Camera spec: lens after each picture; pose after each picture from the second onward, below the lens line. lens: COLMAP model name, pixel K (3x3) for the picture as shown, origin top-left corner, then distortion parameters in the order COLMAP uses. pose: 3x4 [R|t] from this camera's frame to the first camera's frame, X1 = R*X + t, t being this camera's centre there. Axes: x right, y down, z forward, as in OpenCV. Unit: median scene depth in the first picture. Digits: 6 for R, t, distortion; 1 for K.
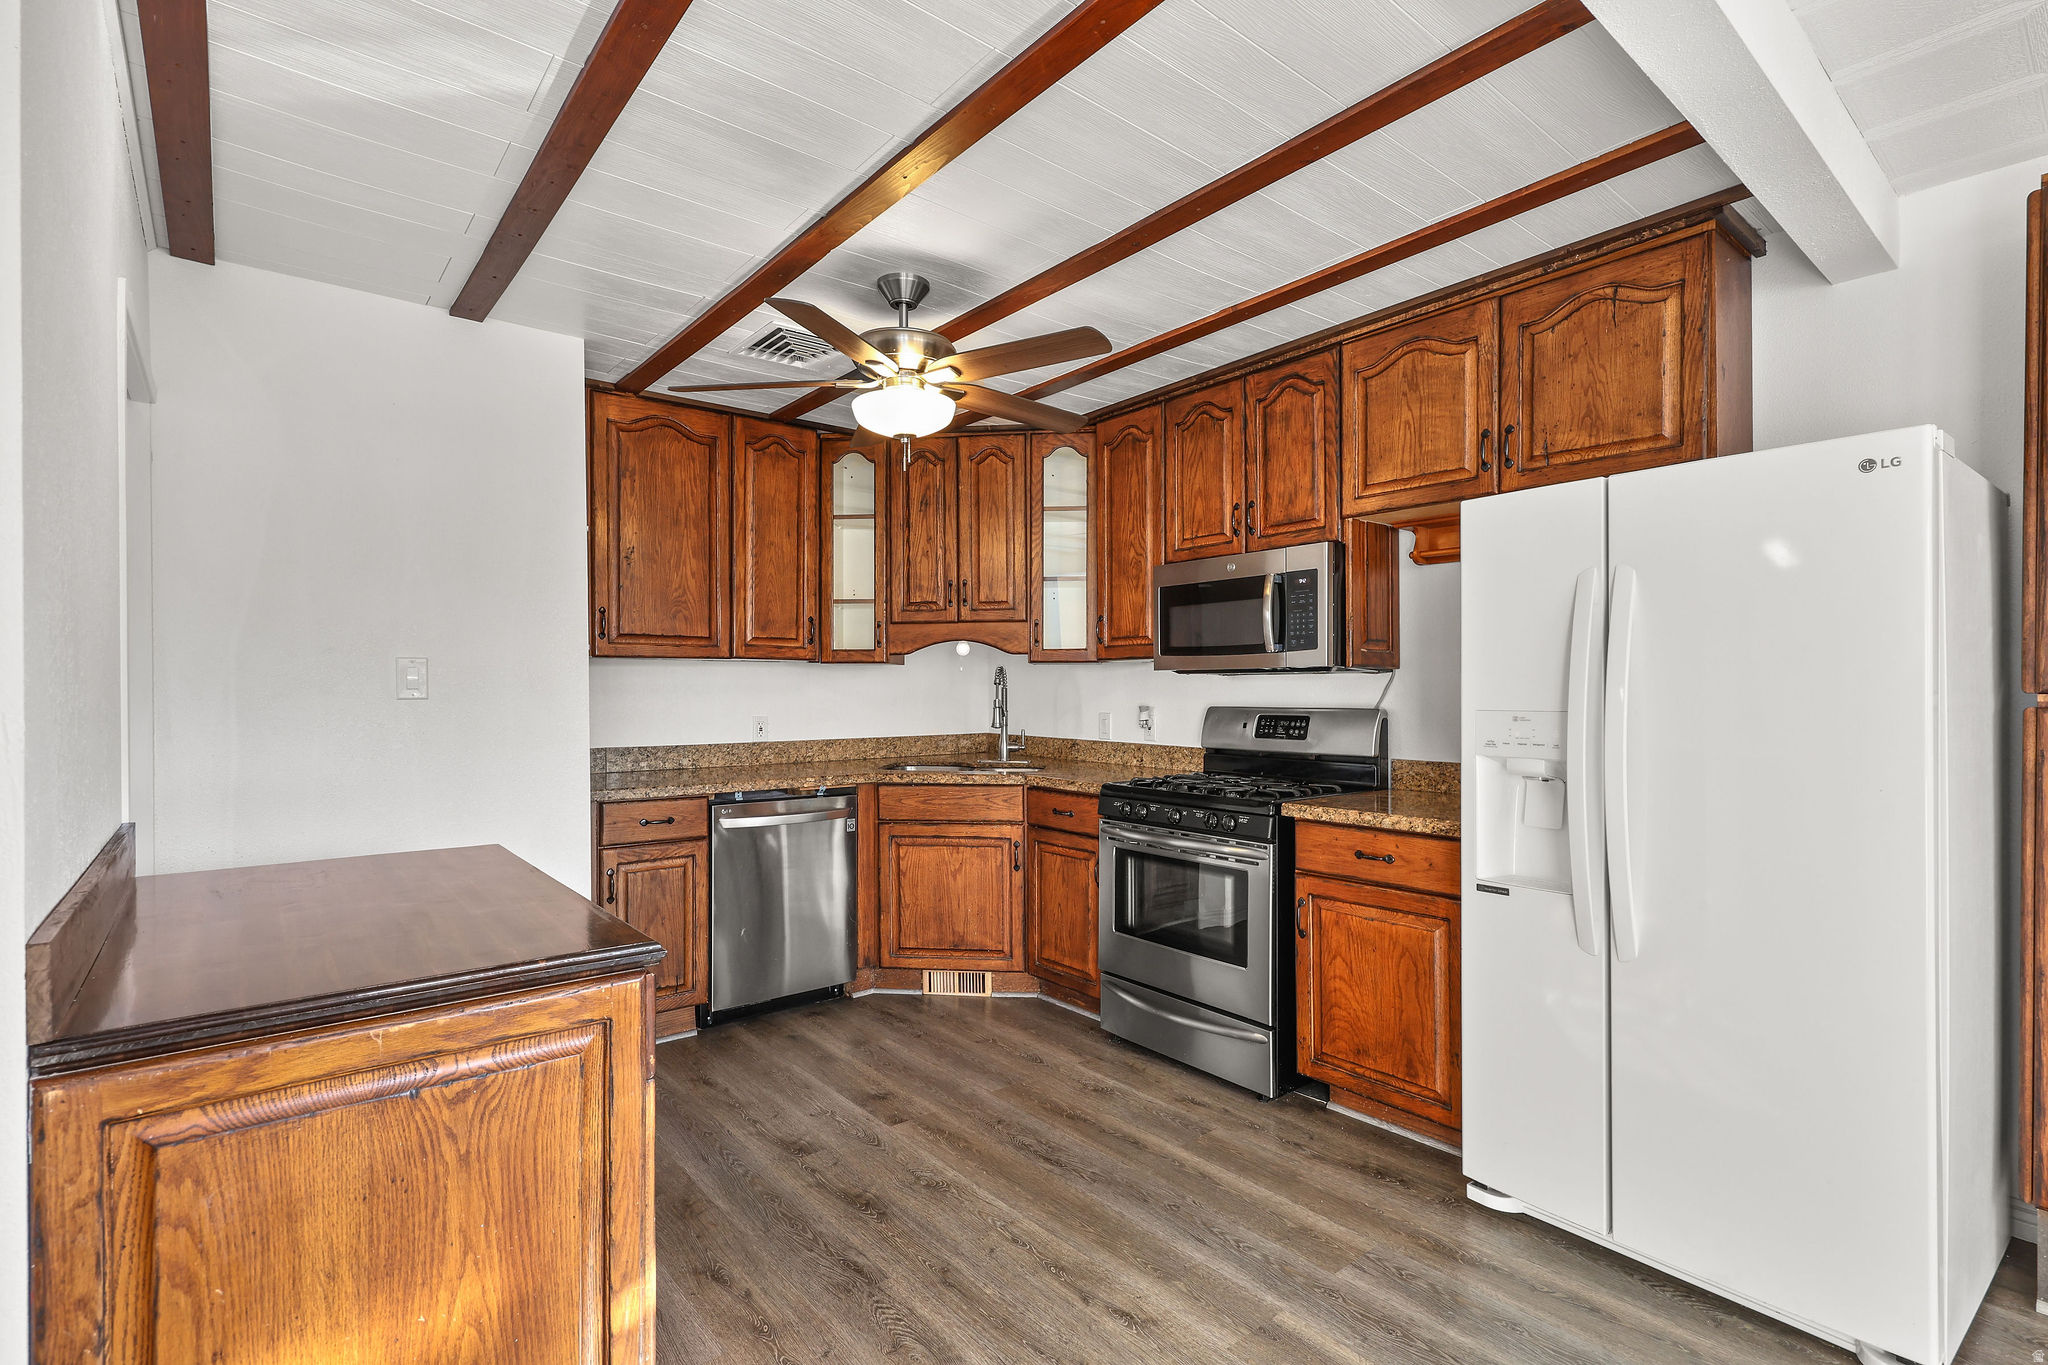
lens RADIAL K [[946.6, 0, 1019.4], [0, 946.6, 695.3], [0, 0, 1]] dist [0.004310, -0.000651]
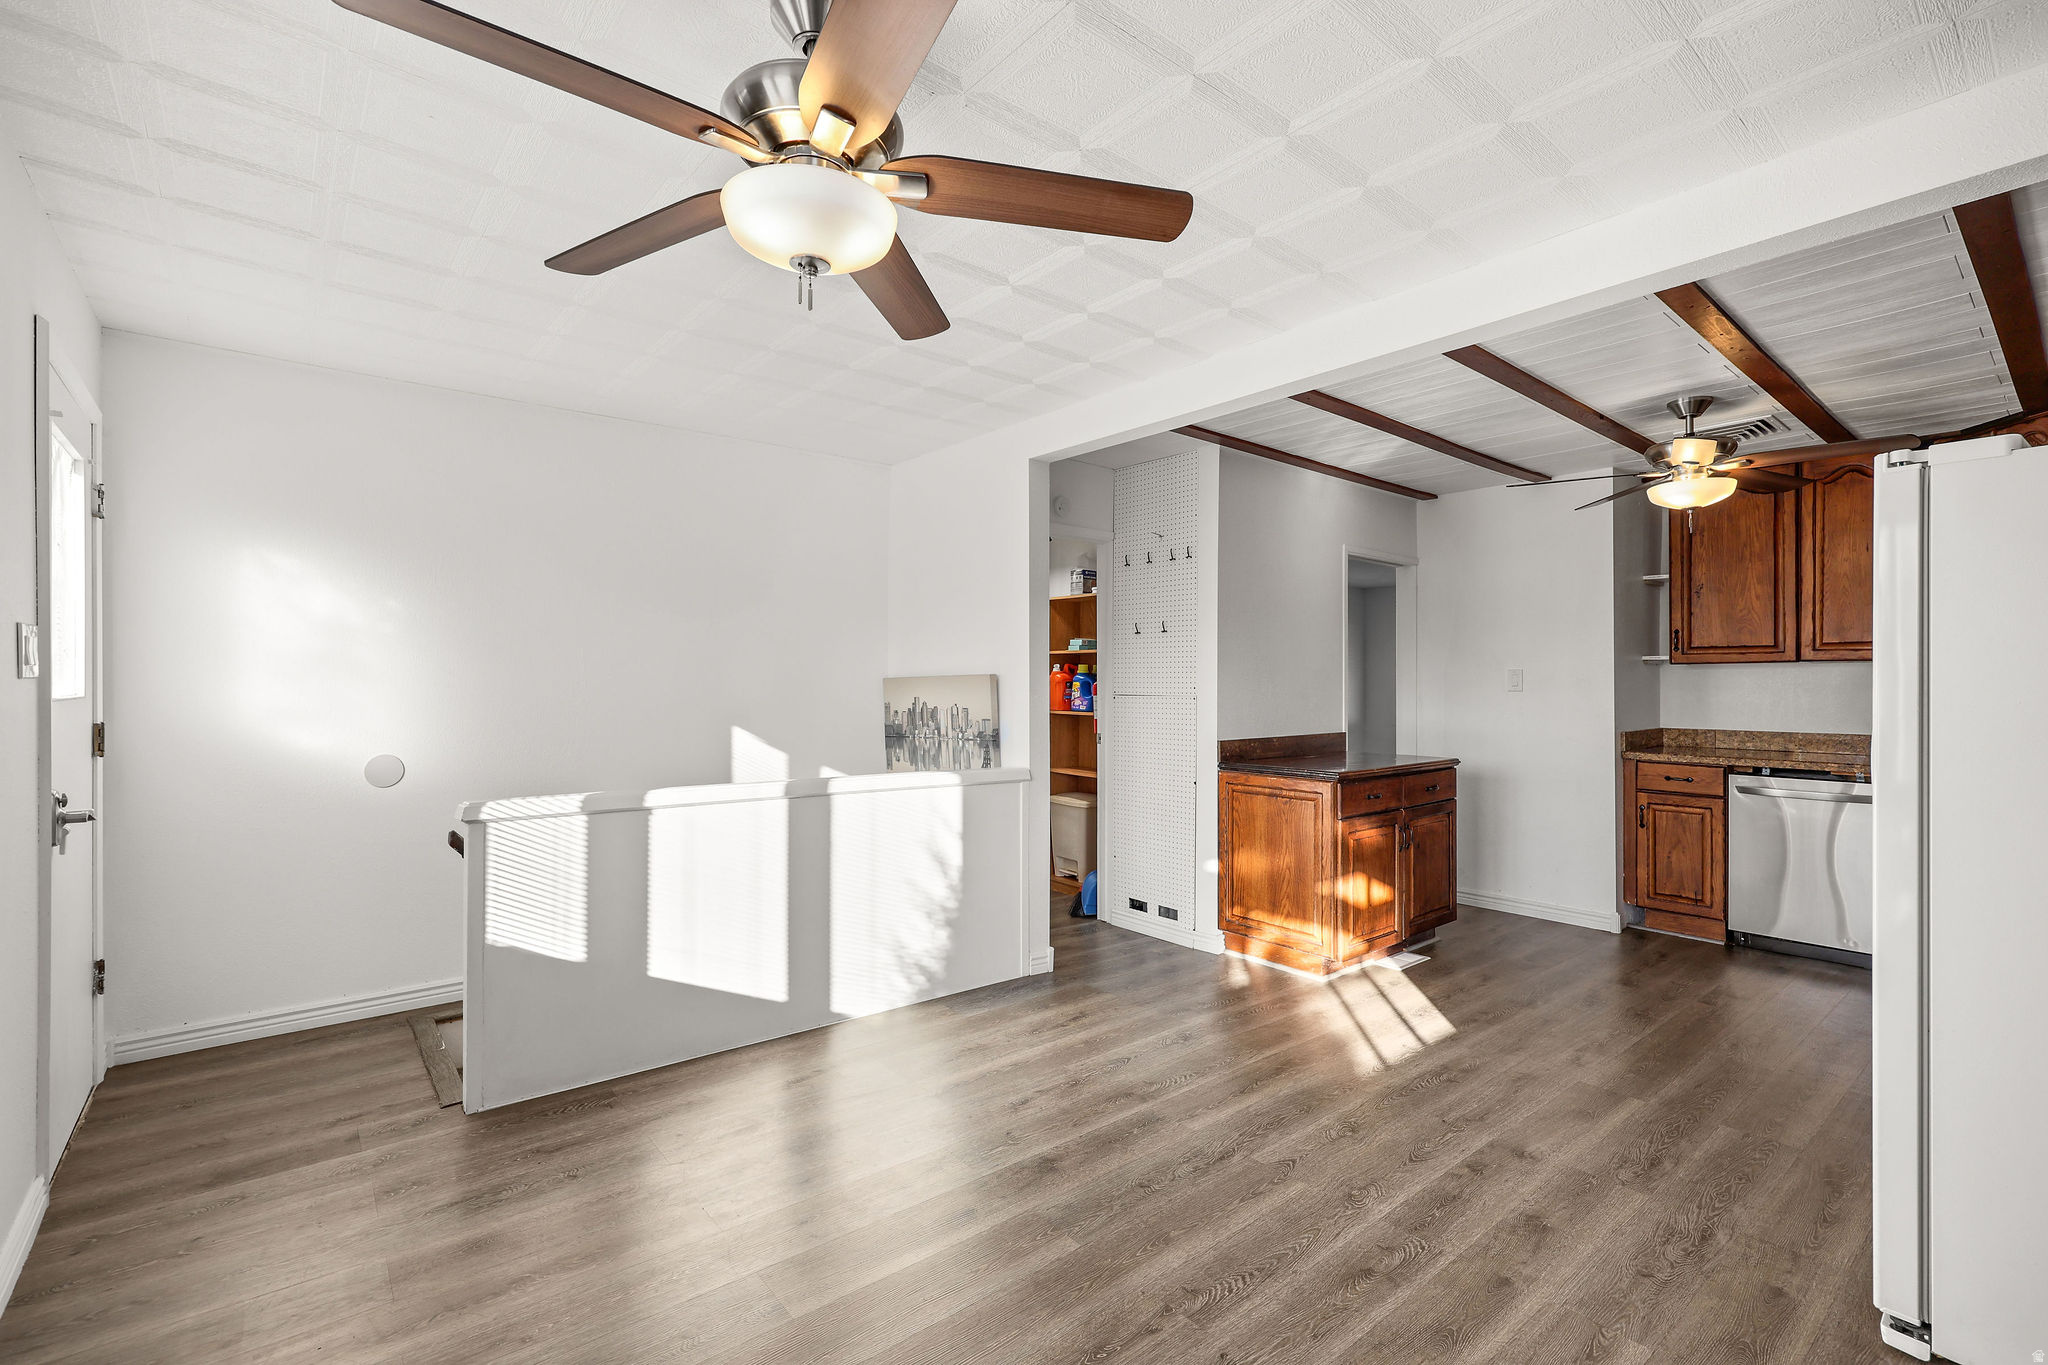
lens RADIAL K [[907.7, 0, 1009.7], [0, 907.7, 692.0], [0, 0, 1]] dist [-0.001980, 0.000891]
pose [[-0.008650, 0.009225, -0.999920, 1.087876], [-0.005304, 0.999943, 0.009271, -0.006551], [0.999949, 0.005384, -0.008600, -0.000915]]
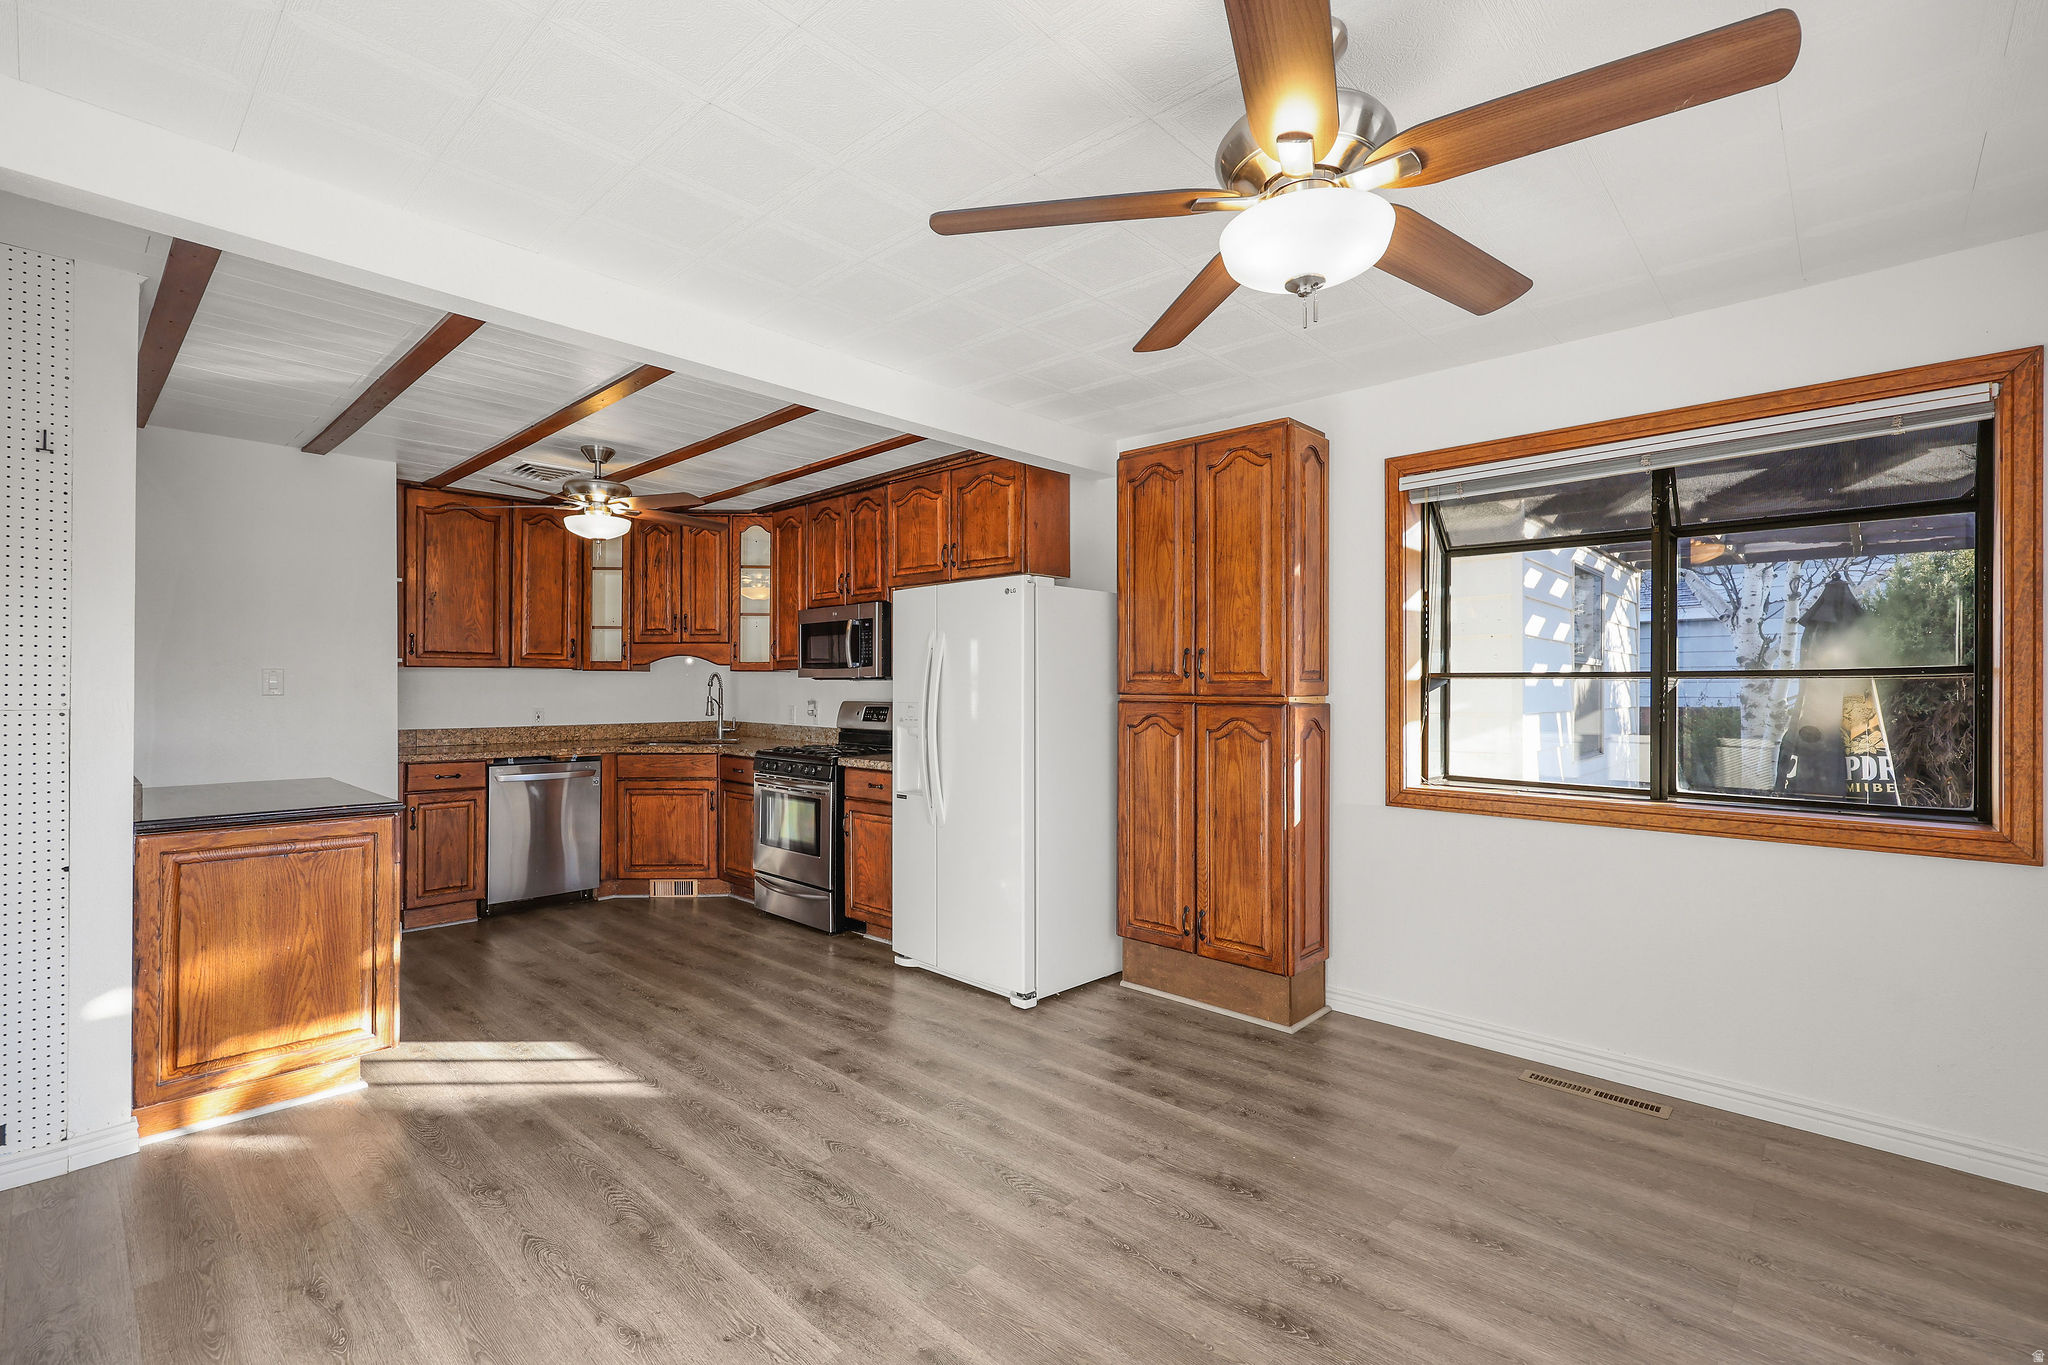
lens RADIAL K [[907.7, 0, 1022.7], [0, 907.7, 682.0], [0, 0, 1]] dist [-0.001980, 0.000891]
pose [[0.990508, 0.004192, 0.137390, 0.356039], [-0.002595, 0.999927, -0.011805, -0.002804], [-0.137429, 0.011336, 0.990447, -0.611388]]
